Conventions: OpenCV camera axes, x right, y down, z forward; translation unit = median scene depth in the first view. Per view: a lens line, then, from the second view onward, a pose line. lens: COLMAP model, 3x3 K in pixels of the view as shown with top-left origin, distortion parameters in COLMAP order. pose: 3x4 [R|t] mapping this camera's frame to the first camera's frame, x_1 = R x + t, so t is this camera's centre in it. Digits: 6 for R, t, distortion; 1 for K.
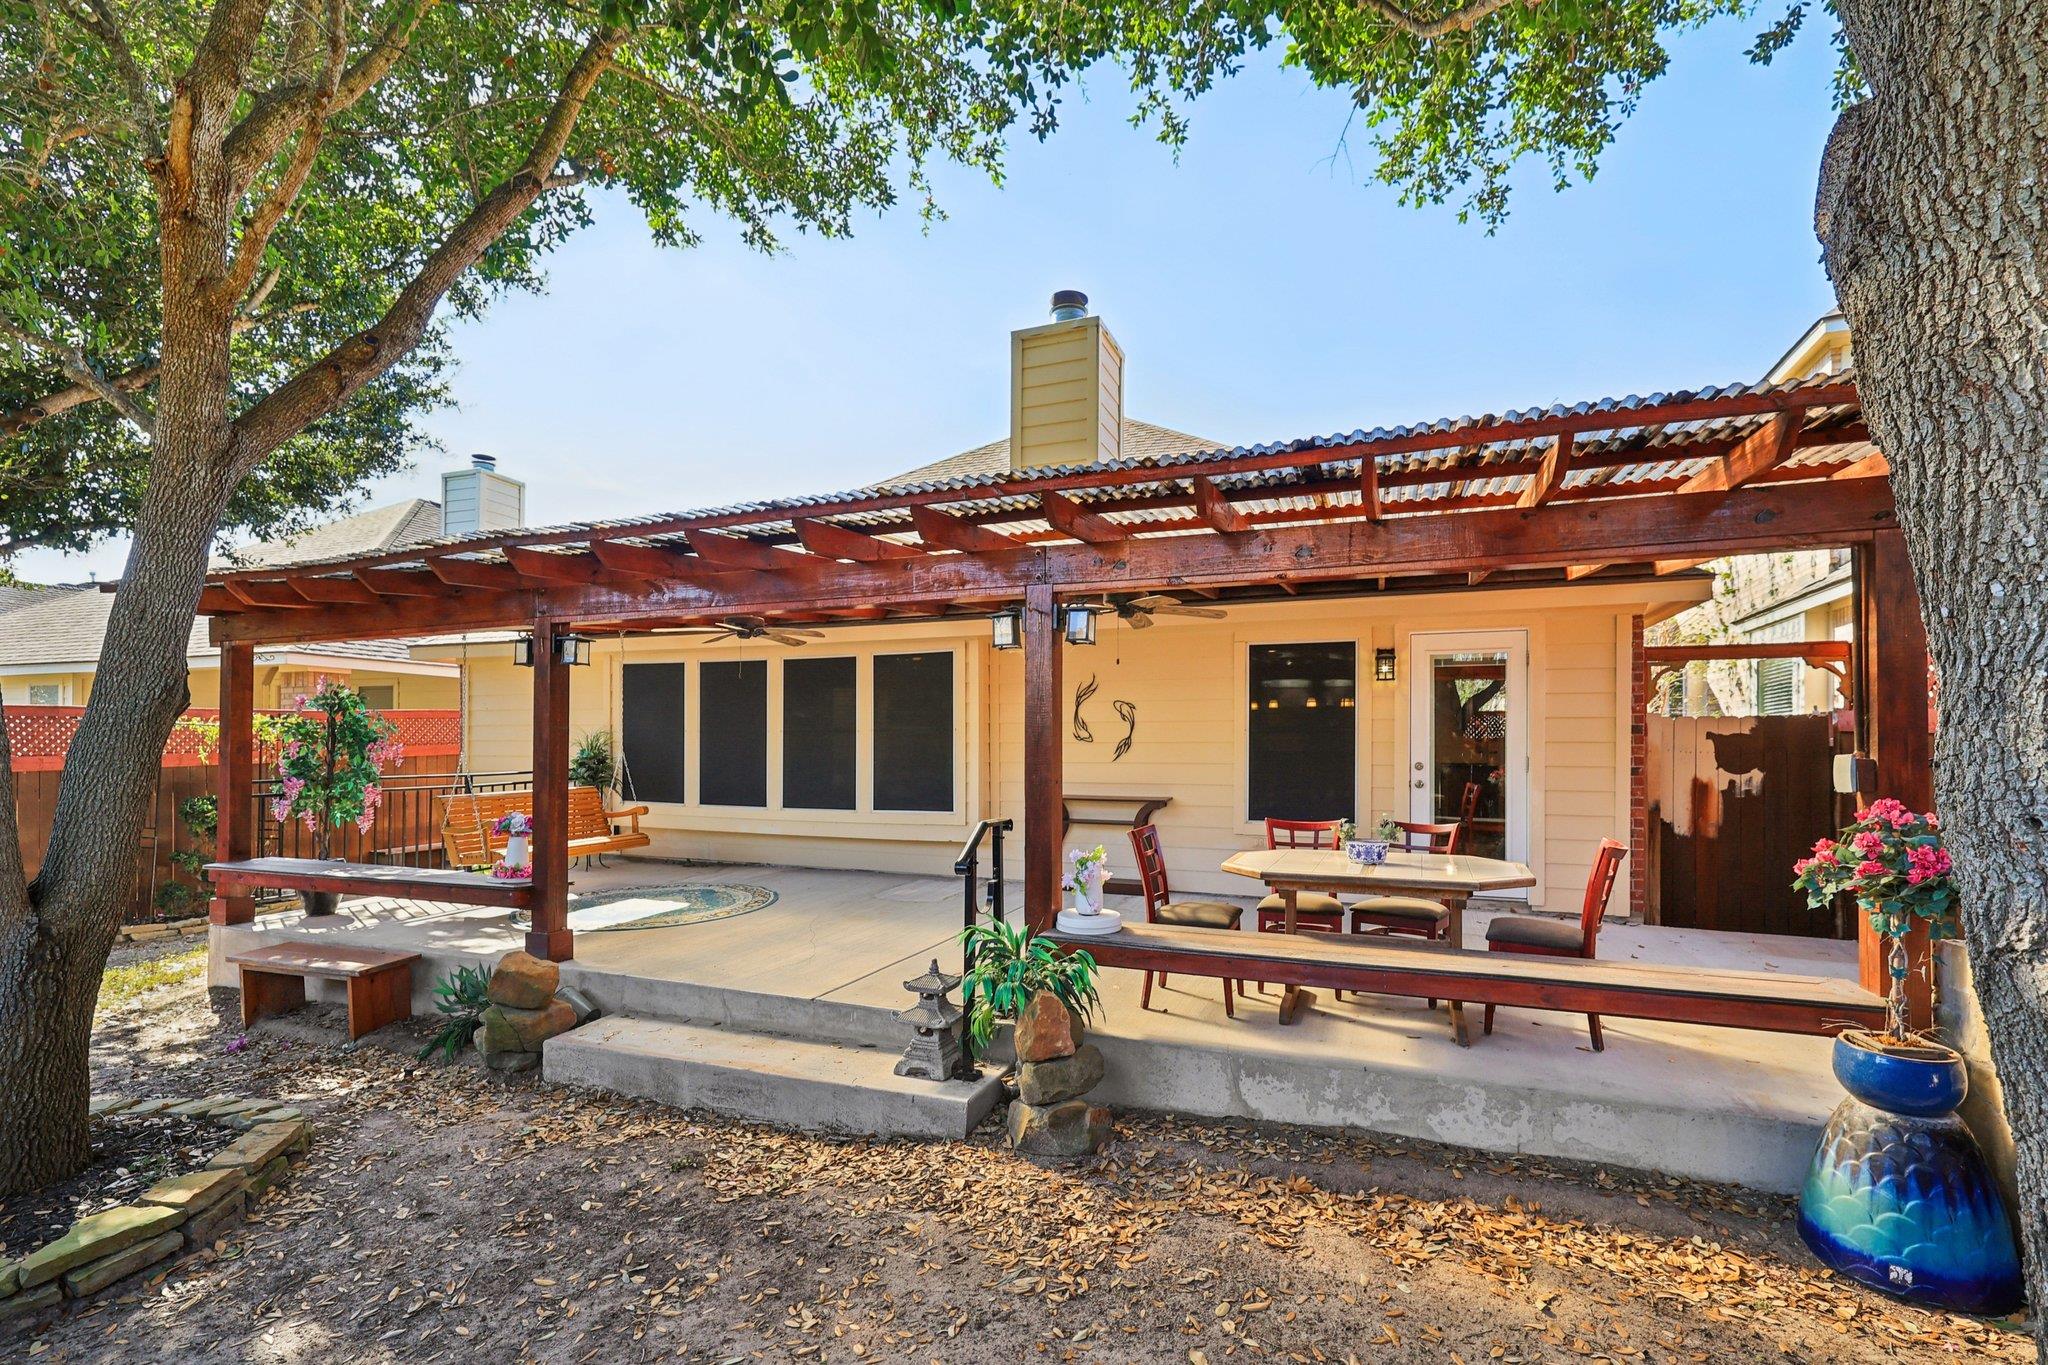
lens RADIAL K [[874.5, 0, 1072.0], [0, 874.5, 749.3], [0, 0, 1]] dist [-0.002138, -0.000159]
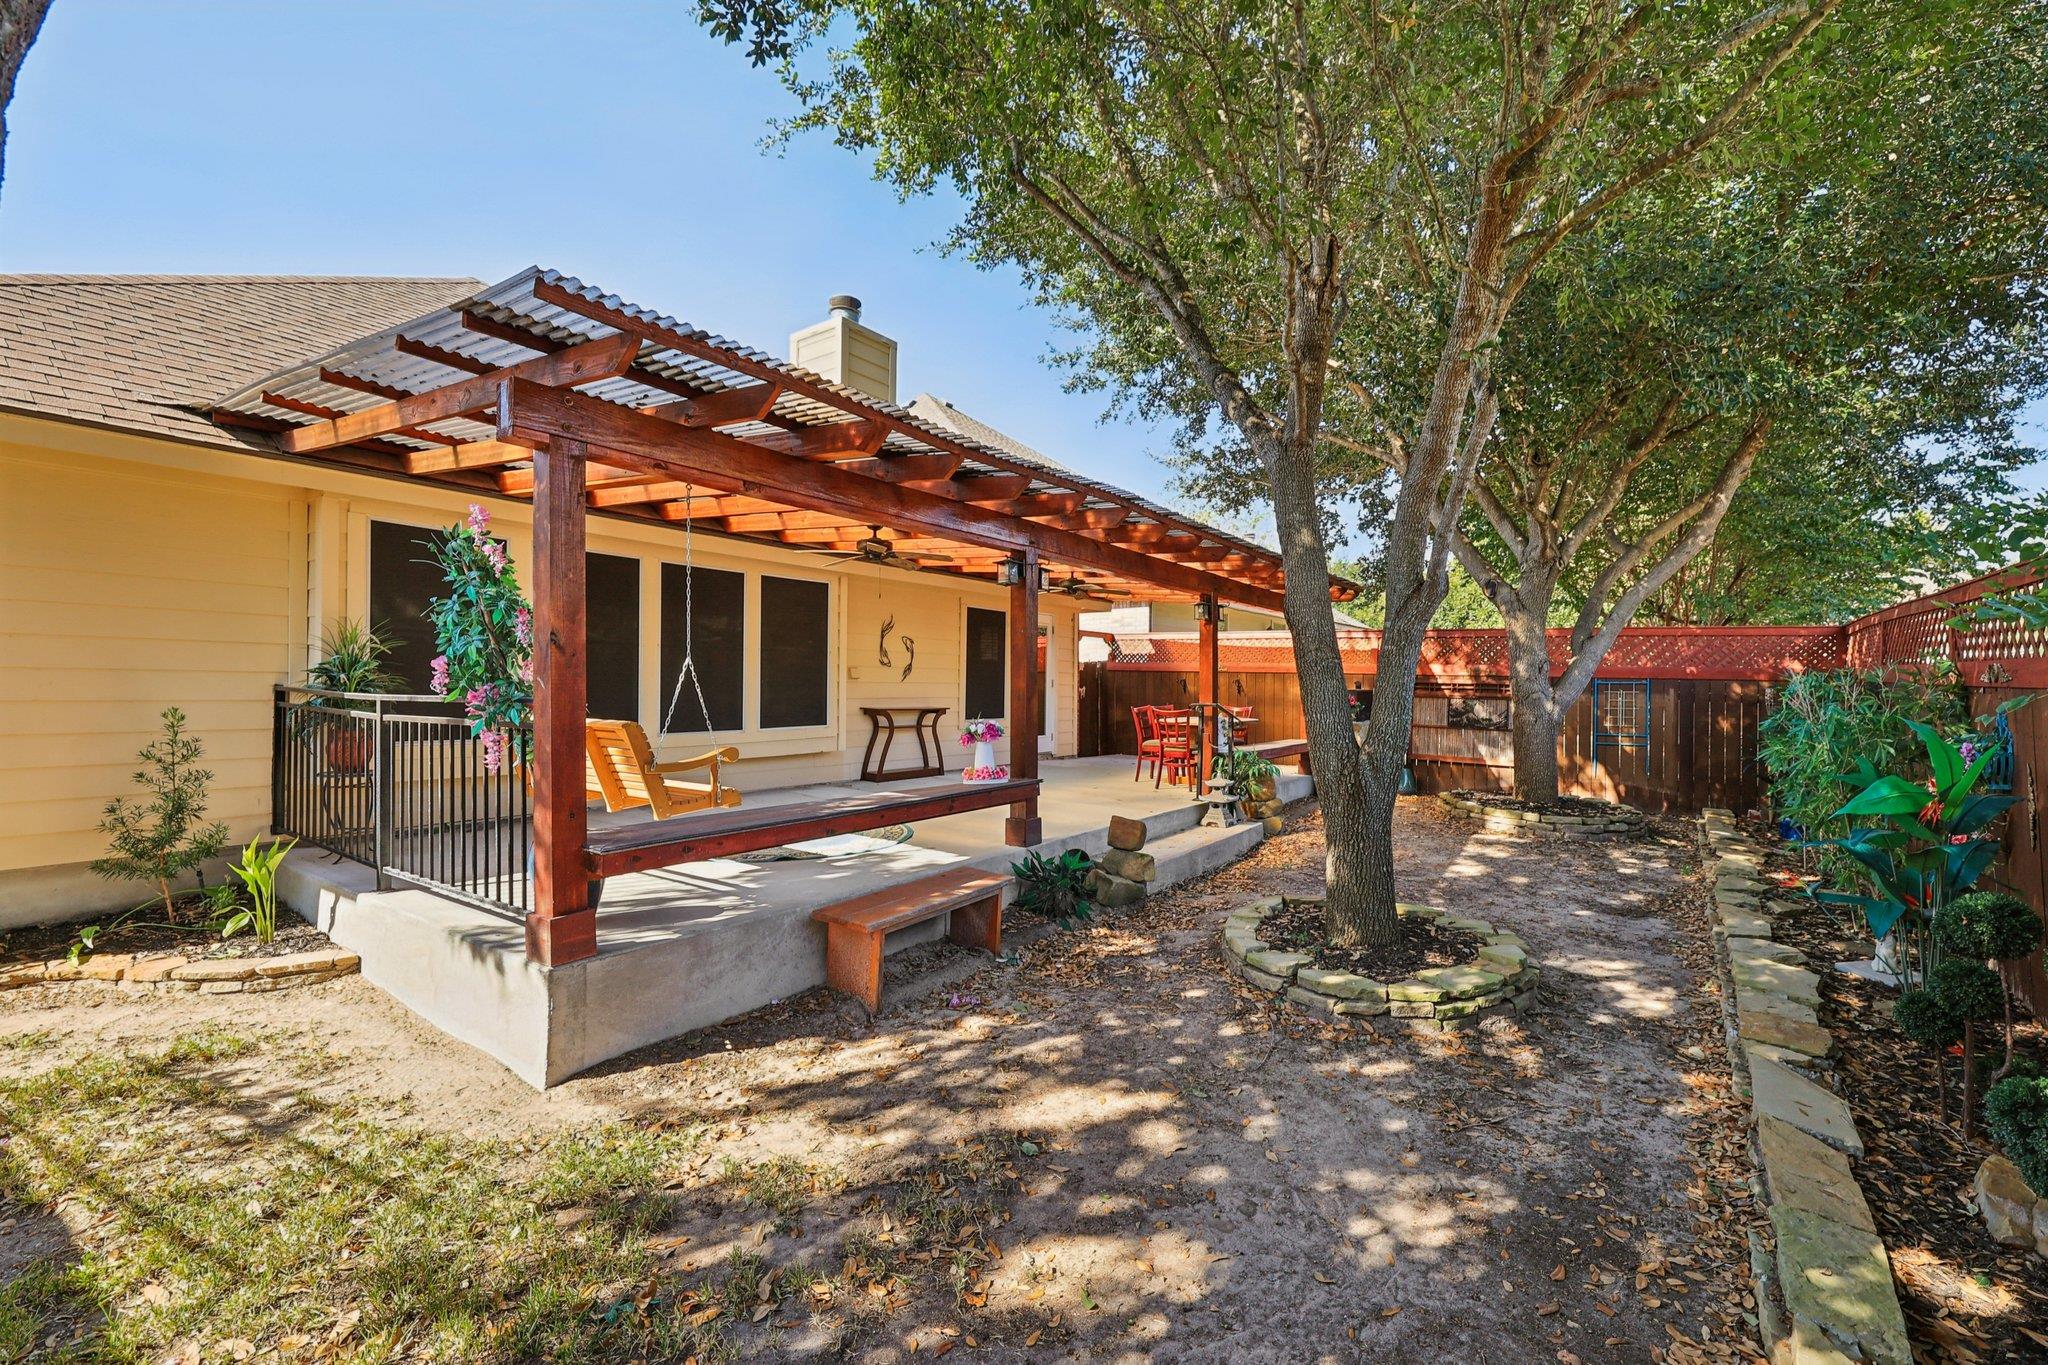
lens RADIAL K [[874.5, 0, 1027.9], [0, 874.5, 684.8], [0, 0, 1]] dist [-0.002138, -0.000159]
pose [[0.240794, -0.000114, 0.970576, -1.186249], [-0.010960, 0.999936, 0.002836, 0.012700], [-0.970514, -0.011321, 0.240777, 0.480049]]
